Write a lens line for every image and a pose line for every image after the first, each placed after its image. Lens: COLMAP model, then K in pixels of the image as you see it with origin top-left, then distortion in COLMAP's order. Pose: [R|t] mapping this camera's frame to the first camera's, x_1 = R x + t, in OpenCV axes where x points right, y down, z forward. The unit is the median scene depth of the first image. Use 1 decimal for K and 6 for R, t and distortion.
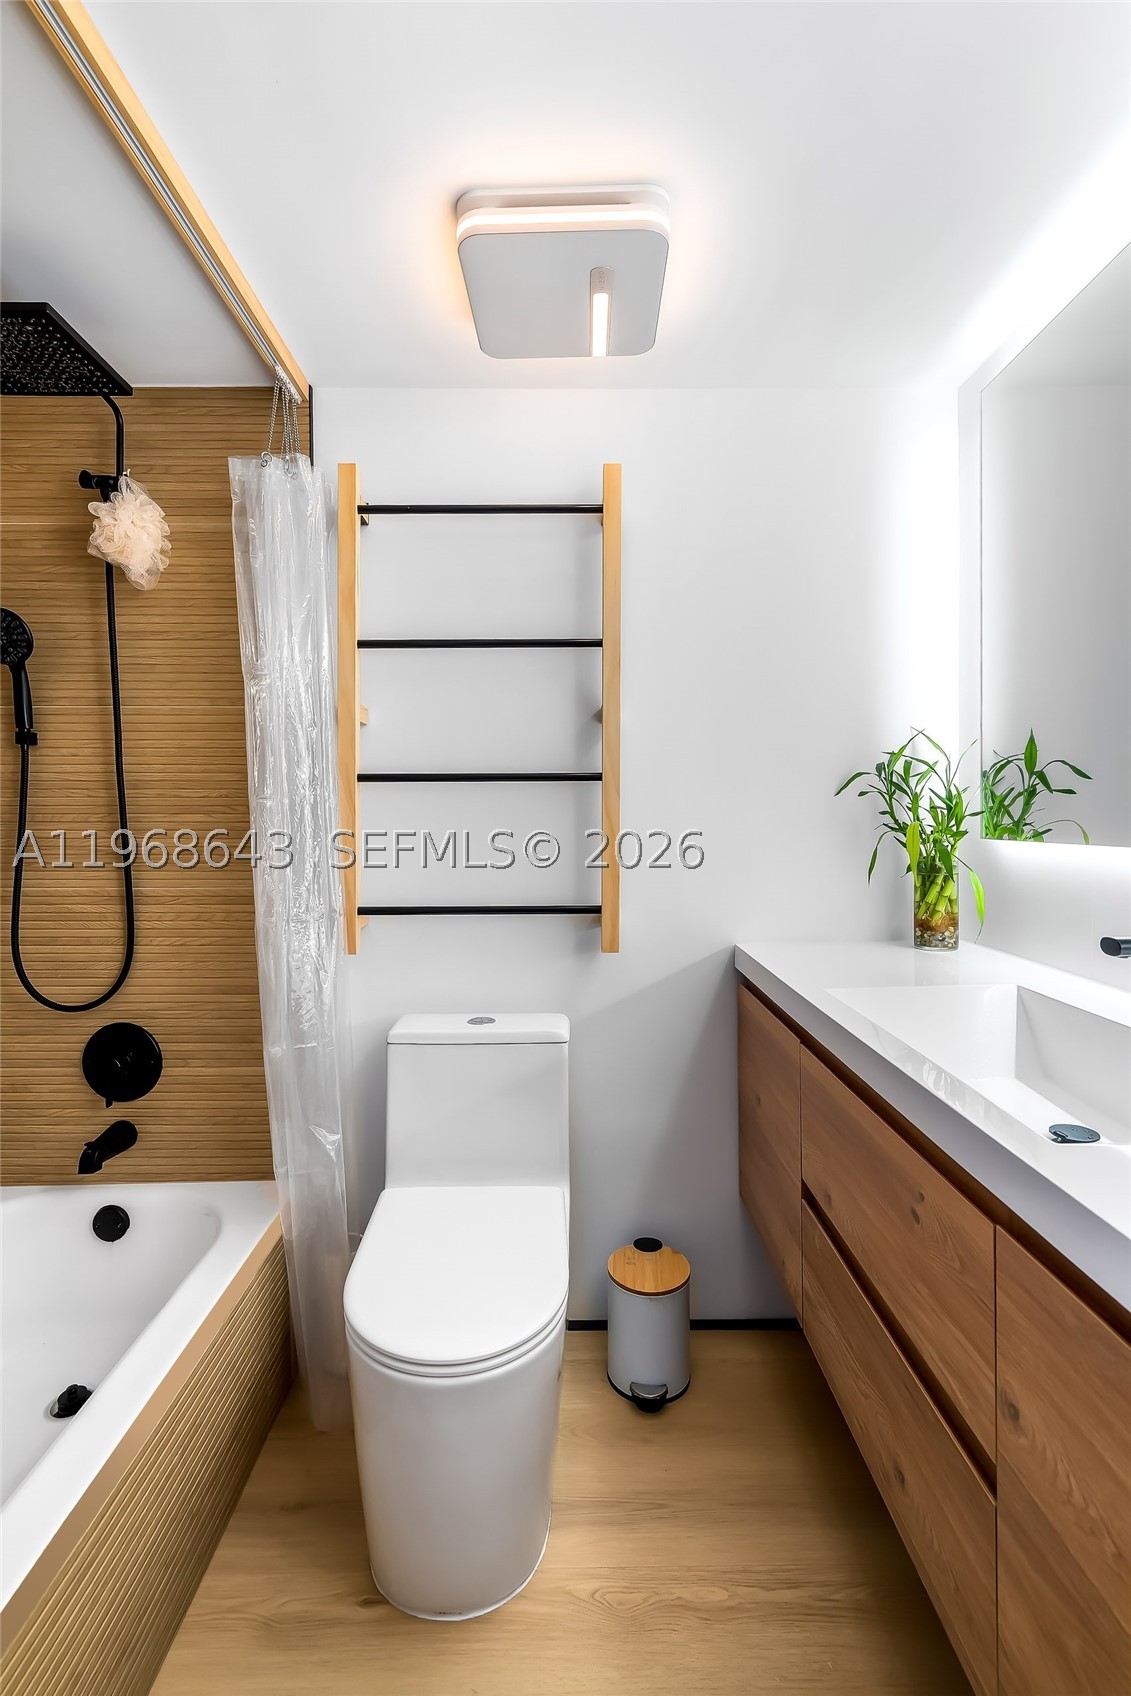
lens RADIAL K [[774.6, 0, 565.3], [0, 774.6, 847.1], [0, 0, 1]] dist [-0.004312, 0.001912]
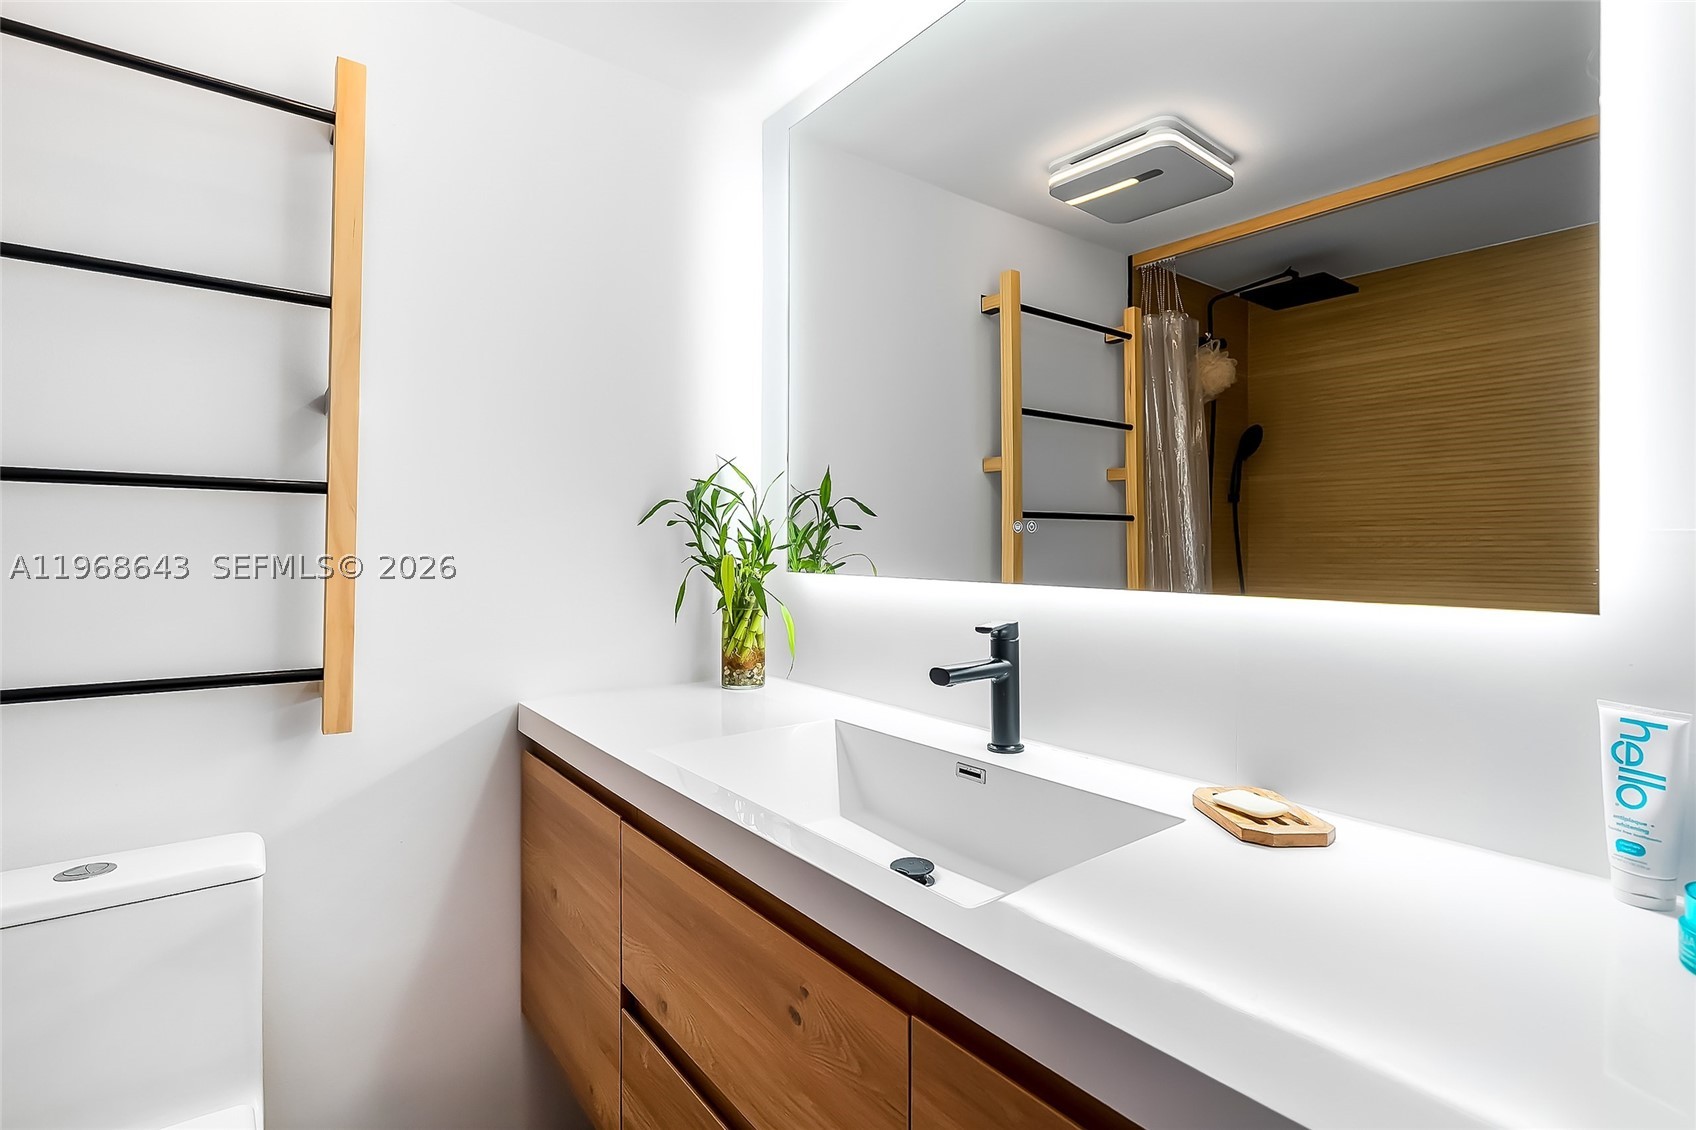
lens RADIAL K [[774.6, 0, 839.8], [0, 774.6, 551.4], [0, 0, 1]] dist [-0.004312, 0.001912]
pose [[0.786451, 0.012000, 0.617536, -0.023459], [0.011980, 0.999327, -0.034675, -0.001794], [-0.617536, 0.034669, 0.785778, 0.166609]]
